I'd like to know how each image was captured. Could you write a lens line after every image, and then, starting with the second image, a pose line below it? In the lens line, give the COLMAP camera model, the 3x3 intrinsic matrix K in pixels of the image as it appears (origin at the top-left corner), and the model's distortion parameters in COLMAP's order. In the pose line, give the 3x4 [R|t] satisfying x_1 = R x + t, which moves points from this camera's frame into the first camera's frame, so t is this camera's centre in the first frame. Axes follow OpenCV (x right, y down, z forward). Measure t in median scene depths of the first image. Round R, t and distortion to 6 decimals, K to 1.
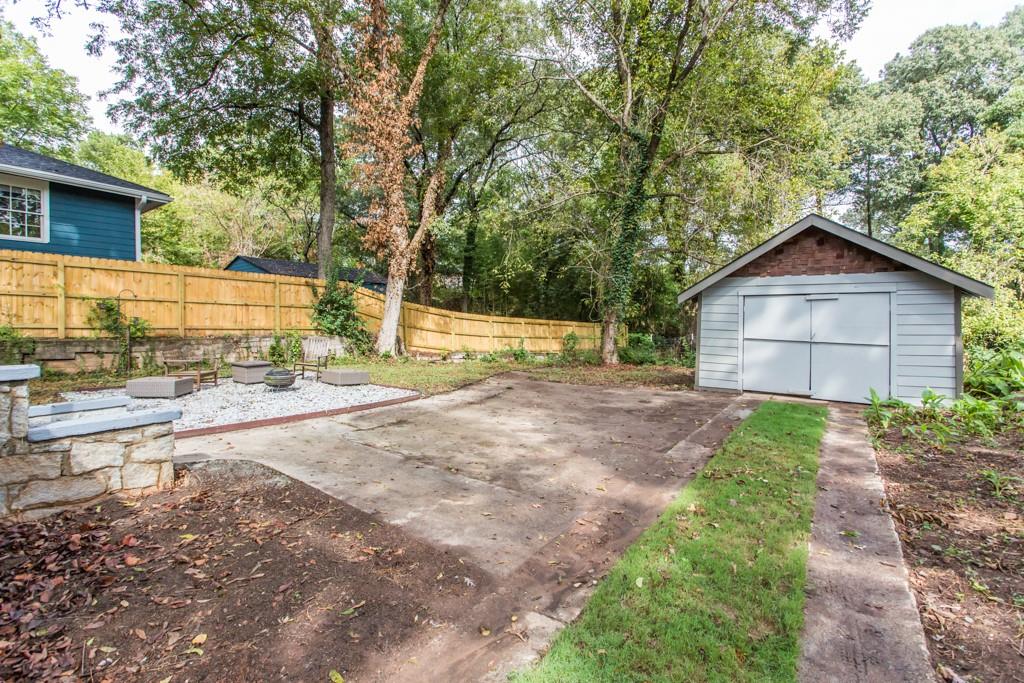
lens RADIAL K [[499.2, 0, 520.8], [0, 499.2, 326.2], [0, 0, 1]] dist [0.004474, 0.000732]
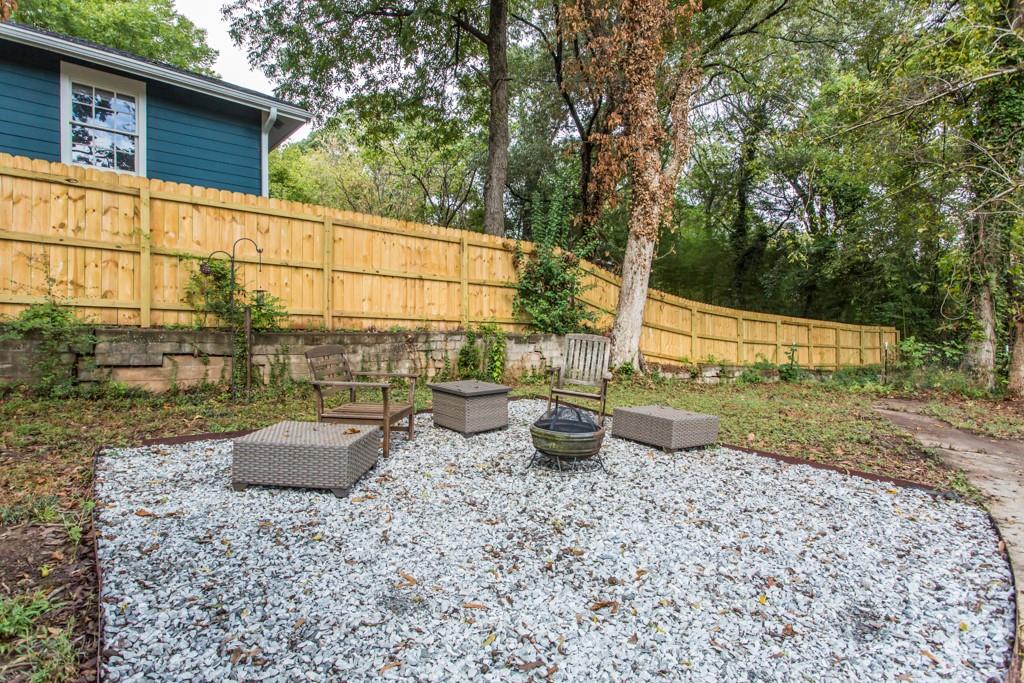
lens RADIAL K [[585.7, 0, 511.9], [0, 585.7, 341.2], [0, 0, 1]] dist [0.007657, 0.002554]
pose [[0.968101, 0.026255, -0.249182, -0.312835], [-0.020566, 0.999466, 0.025408, 0.013294], [0.249716, -0.019473, 0.968123, 0.409866]]
